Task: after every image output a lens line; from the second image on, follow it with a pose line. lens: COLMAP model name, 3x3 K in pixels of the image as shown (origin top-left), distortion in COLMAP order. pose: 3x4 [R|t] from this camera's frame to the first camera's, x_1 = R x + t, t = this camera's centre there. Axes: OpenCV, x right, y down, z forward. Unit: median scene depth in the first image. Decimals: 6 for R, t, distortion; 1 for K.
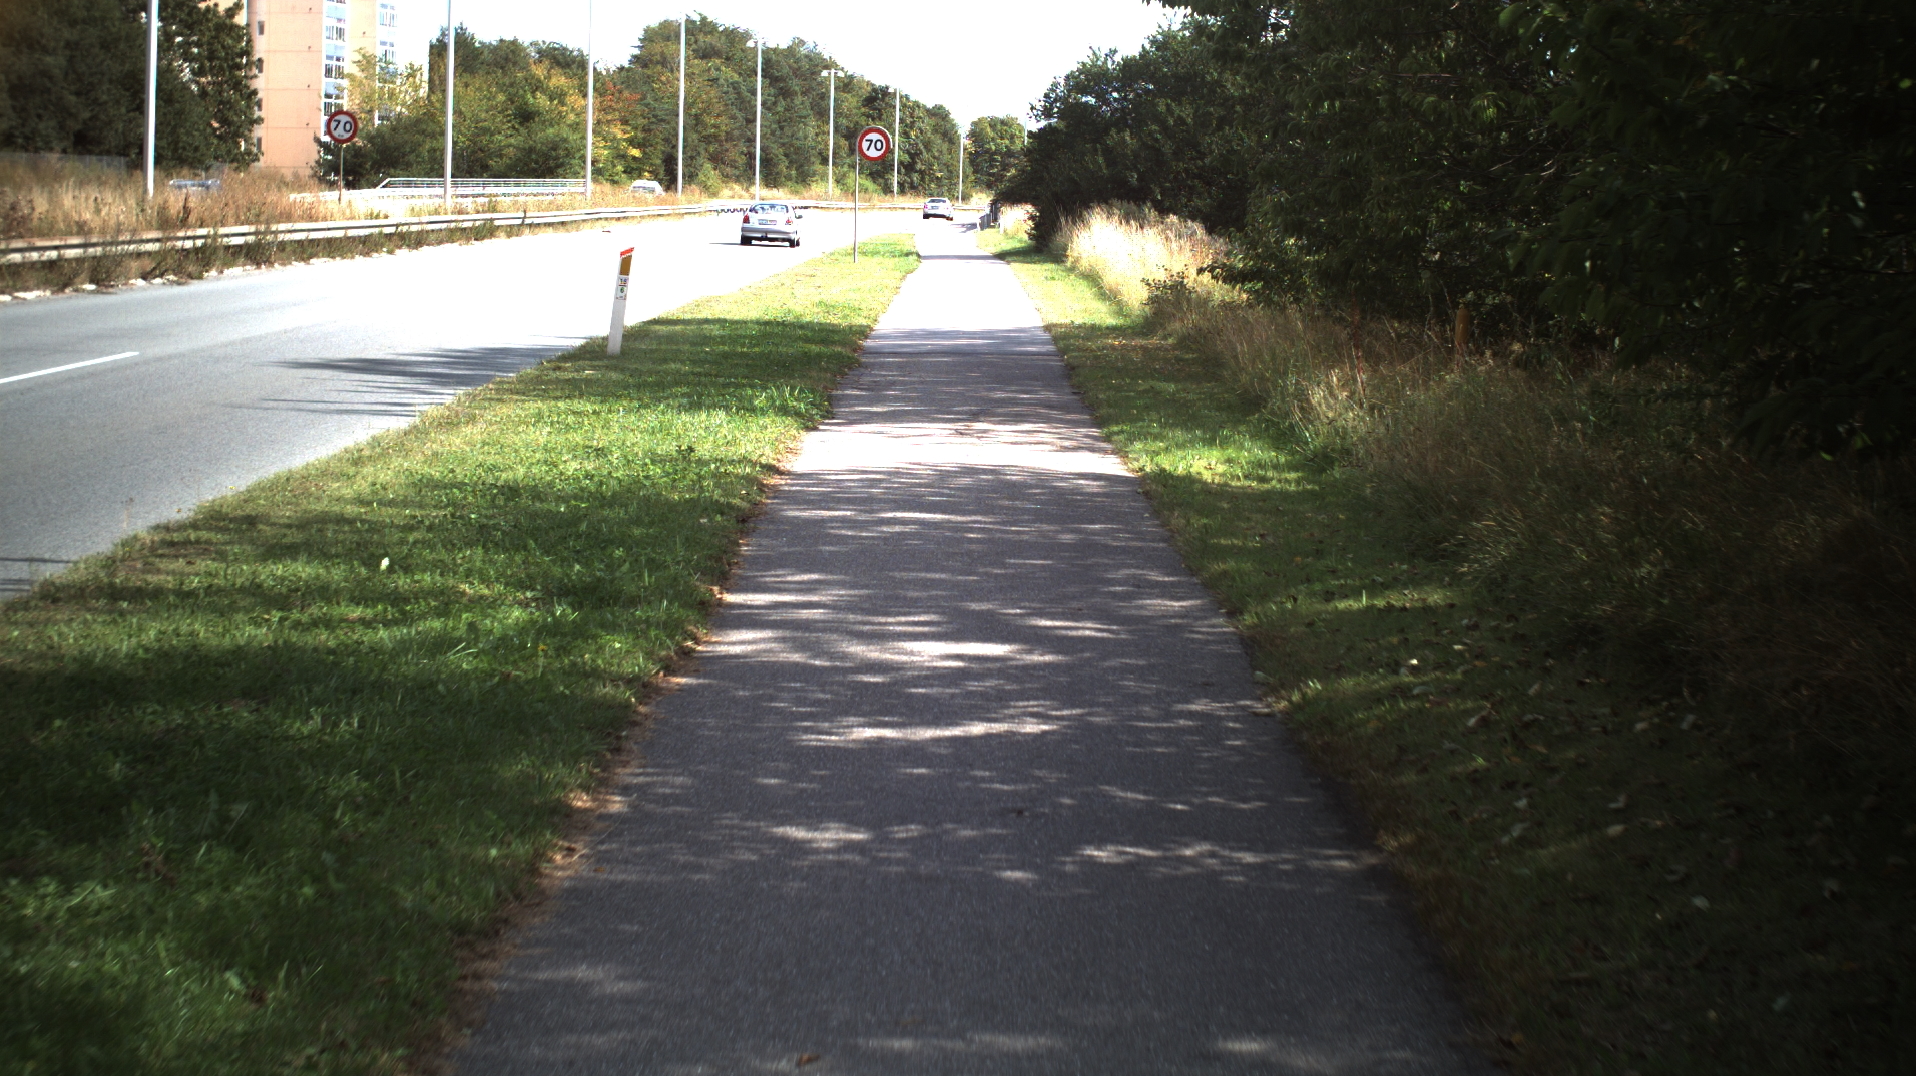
lens RADIAL K [[14211.9, 0, 958.7], [0, 14211.9, 537.6], [0, 0, 1]] dist [-0.921798, -13.938423]
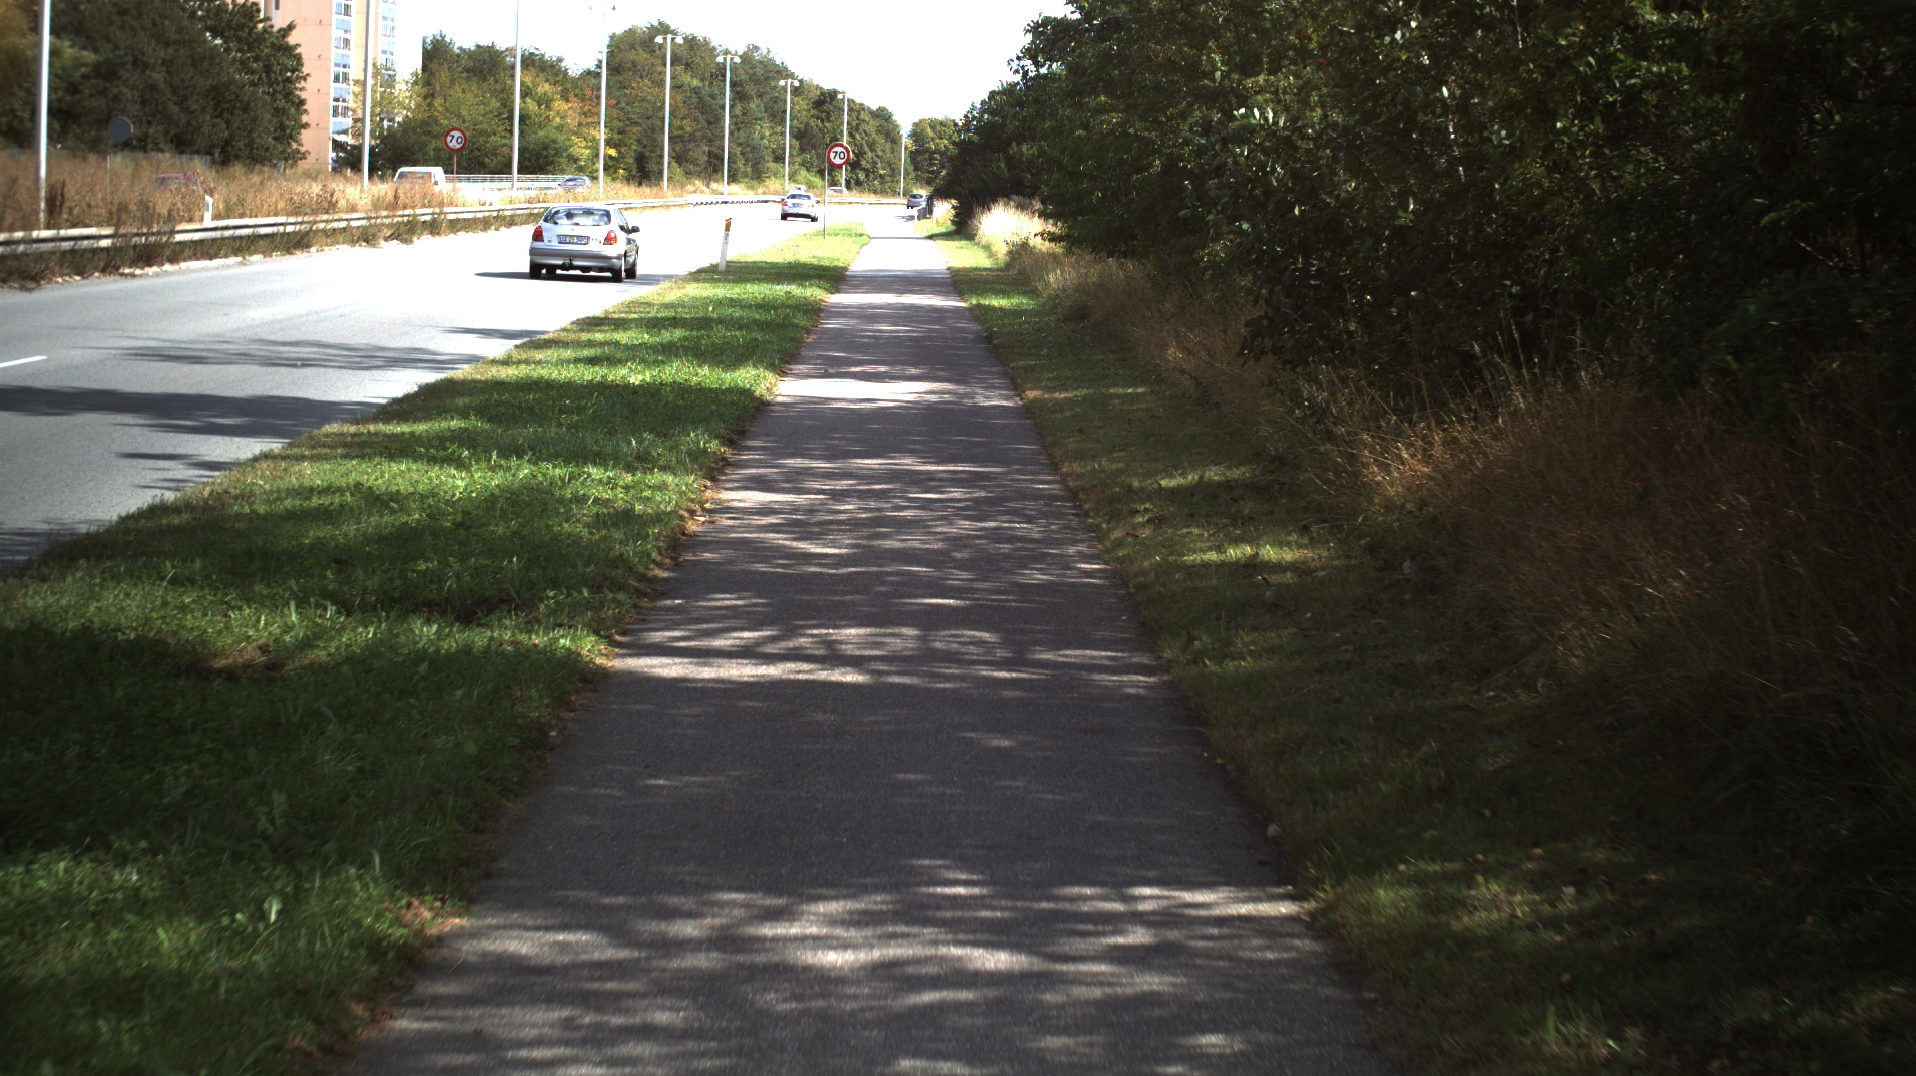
lens RADIAL K [[14211.9, 0, 958.7], [0, 14211.9, 537.6], [0, 0, 1]] dist [-0.921798, -13.938423]
pose [[0.999954, 0.005164, 0.008137, -0.004711], [-0.005173, 0.999986, 0.001124, 0.001706], [-0.008131, -0.001166, 0.999966, -0.113904]]
